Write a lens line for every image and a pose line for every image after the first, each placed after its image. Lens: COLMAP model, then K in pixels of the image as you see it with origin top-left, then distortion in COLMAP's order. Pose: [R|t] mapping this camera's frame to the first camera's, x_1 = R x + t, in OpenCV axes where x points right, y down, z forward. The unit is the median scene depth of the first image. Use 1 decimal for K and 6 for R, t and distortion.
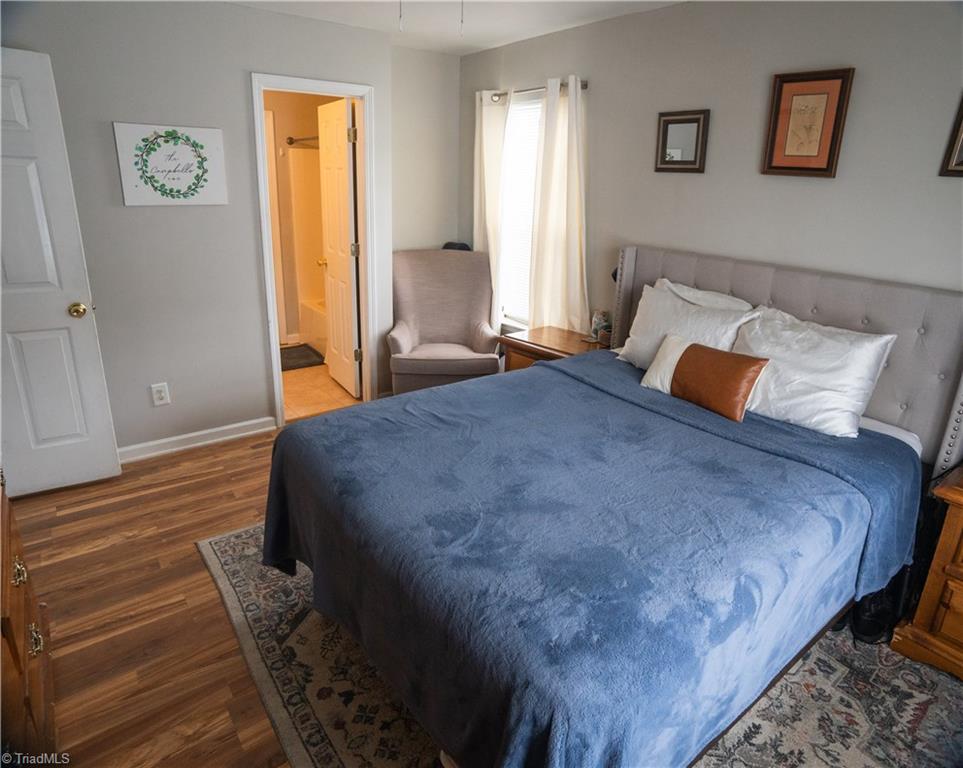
lens RADIAL K [[564.5, 0, 481.5], [0, 564.5, 384.0], [0, 0, 1]] dist [-0.039535, 0.001364]
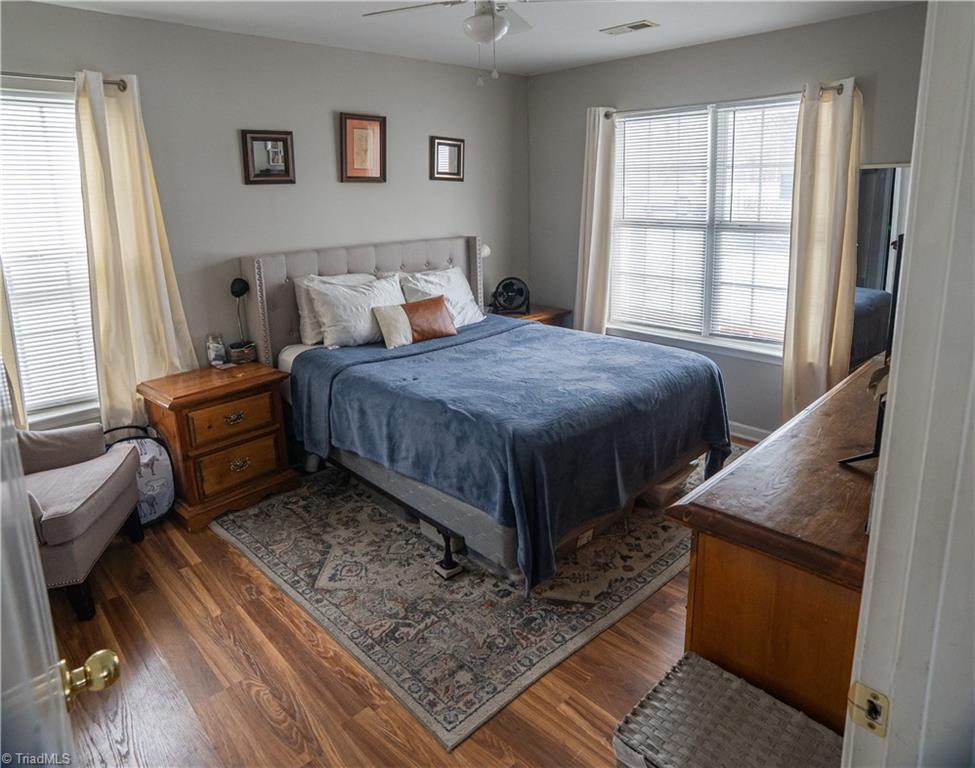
lens RADIAL K [[629.9, 0, 487.5], [0, 629.9, 384.0], [0, 0, 1]] dist [-0.086549, 0.001193]
pose [[-0.113462, -0.310972, 0.943622, -1.230373], [0.354723, 0.874481, 0.330838, -0.356882], [-0.928061, 0.372262, 0.011089, 0.923662]]
